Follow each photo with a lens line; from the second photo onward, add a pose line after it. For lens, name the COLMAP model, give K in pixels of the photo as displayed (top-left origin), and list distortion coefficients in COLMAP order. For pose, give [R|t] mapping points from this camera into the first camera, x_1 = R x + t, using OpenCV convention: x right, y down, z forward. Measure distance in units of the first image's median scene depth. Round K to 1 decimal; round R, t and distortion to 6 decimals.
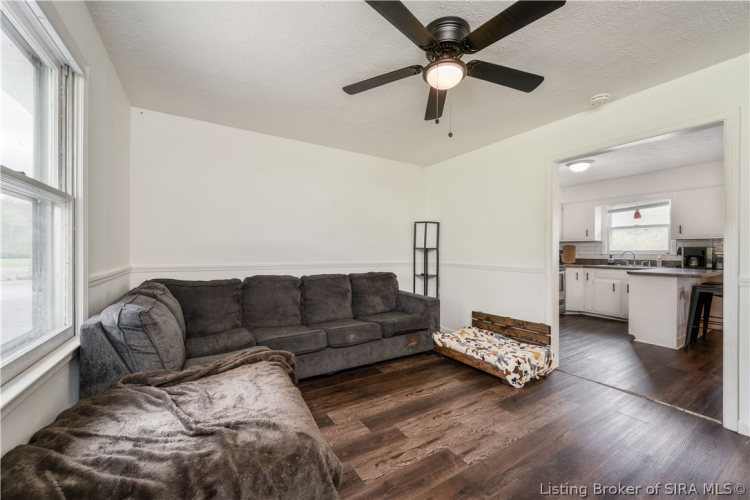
lens RADIAL K [[296.9, 0, 372.9], [0, 296.9, 254.4], [0, 0, 1]] dist [-0.003882, -0.000665]
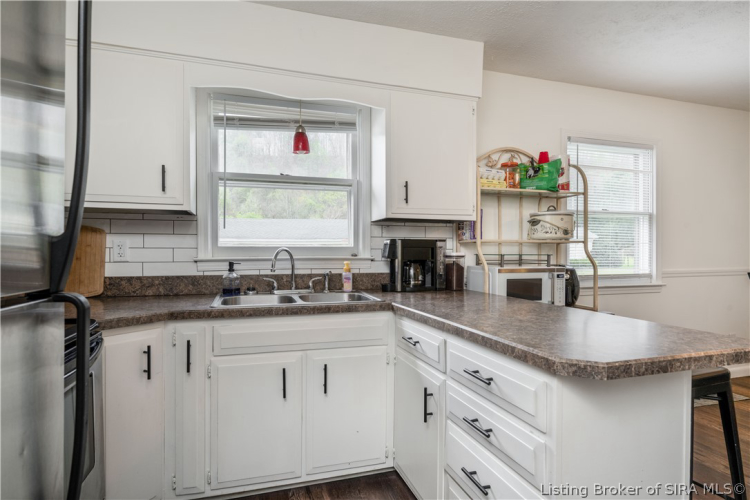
lens RADIAL K [[413.3, 0, 380.5], [0, 413.3, 253.9], [0, 0, 1]] dist [-0.003580, -0.000801]
pose [[0.225203, -0.006388, 0.974291, 0.674039], [0.010017, 0.999941, 0.004240, -0.010183], [-0.974260, 0.008805, 0.225254, 1.196197]]
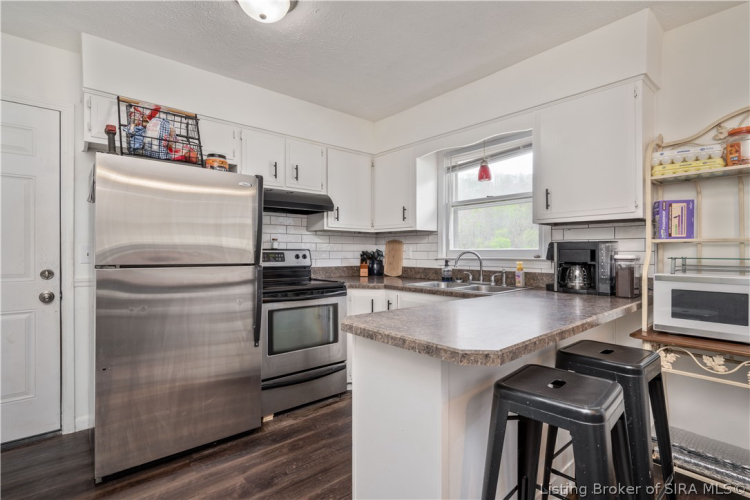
lens RADIAL K [[363.2, 0, 378.0], [0, 363.2, 252.3], [0, 0, 1]] dist [0.003270, -0.001349]
pose [[0.985157, 0.001381, 0.171649, 0.945316], [0.000621, 0.999932, -0.011608, -0.005797], [-0.171654, 0.011542, 0.985090, 0.708569]]
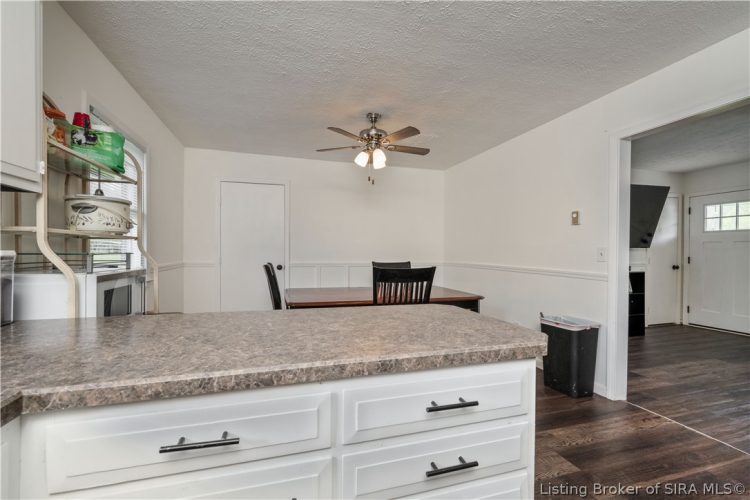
lens RADIAL K [[321.8, 0, 372.5], [0, 321.8, 254.3], [0, 0, 1]] dist [-0.000388, 0.000060]
pose [[-0.967925, -0.013231, 0.250892, 1.122166], [-0.007880, 0.999720, 0.022321, -0.015169], [-0.251117, 0.019628, -0.967758, 1.483274]]
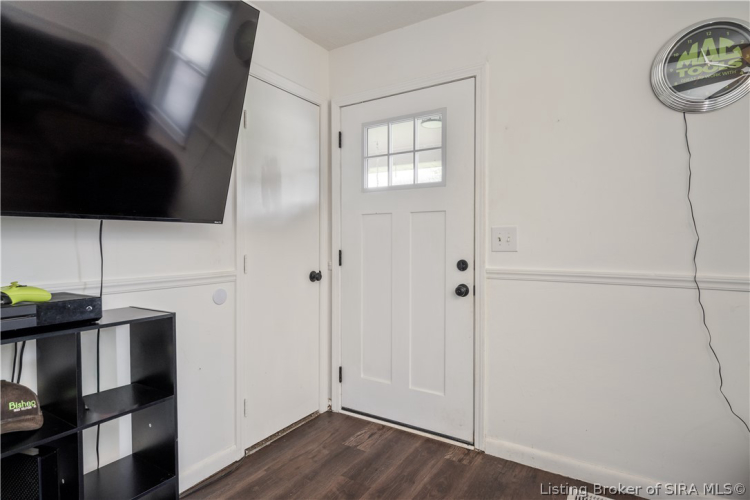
lens RADIAL K [[390.0, 0, 374.4], [0, 390.0, 251.3], [0, 0, 1]] dist [-0.006624, -0.000123]
pose [[-0.888745, 0.003480, -0.458388, 0.345701], [-0.008722, 0.999662, 0.024501, 0.002287], [0.458318, 0.025773, -0.888414, 0.346871]]
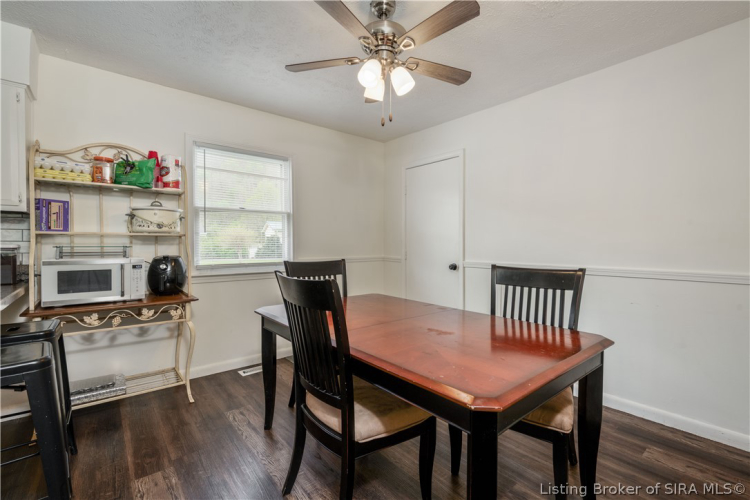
lens RADIAL K [[335.4, 0, 377.3], [0, 335.4, 249.6], [0, 0, 1]] dist [-0.008959, -0.000303]
pose [[-0.148282, -0.015095, 0.988830, 0.774137], [0.005997, 0.999851, 0.016162, -0.004159], [-0.988927, 0.008326, -0.148169, 0.668254]]
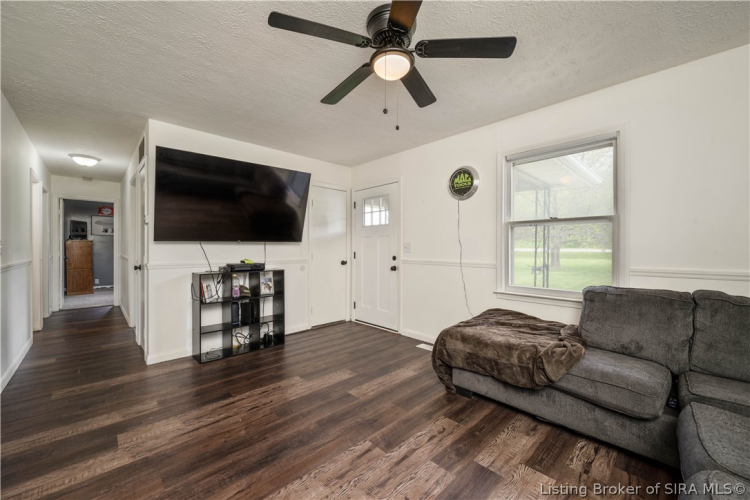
lens RADIAL K [[296.9, 0, 378.5], [0, 296.9, 251.2], [0, 0, 1]] dist [-0.003882, -0.000665]
pose [[-0.973451, -0.007102, -0.228784, 0.259425], [-0.010818, 0.999829, 0.014991, -0.005061], [0.228639, 0.017068, -0.973362, 0.995864]]
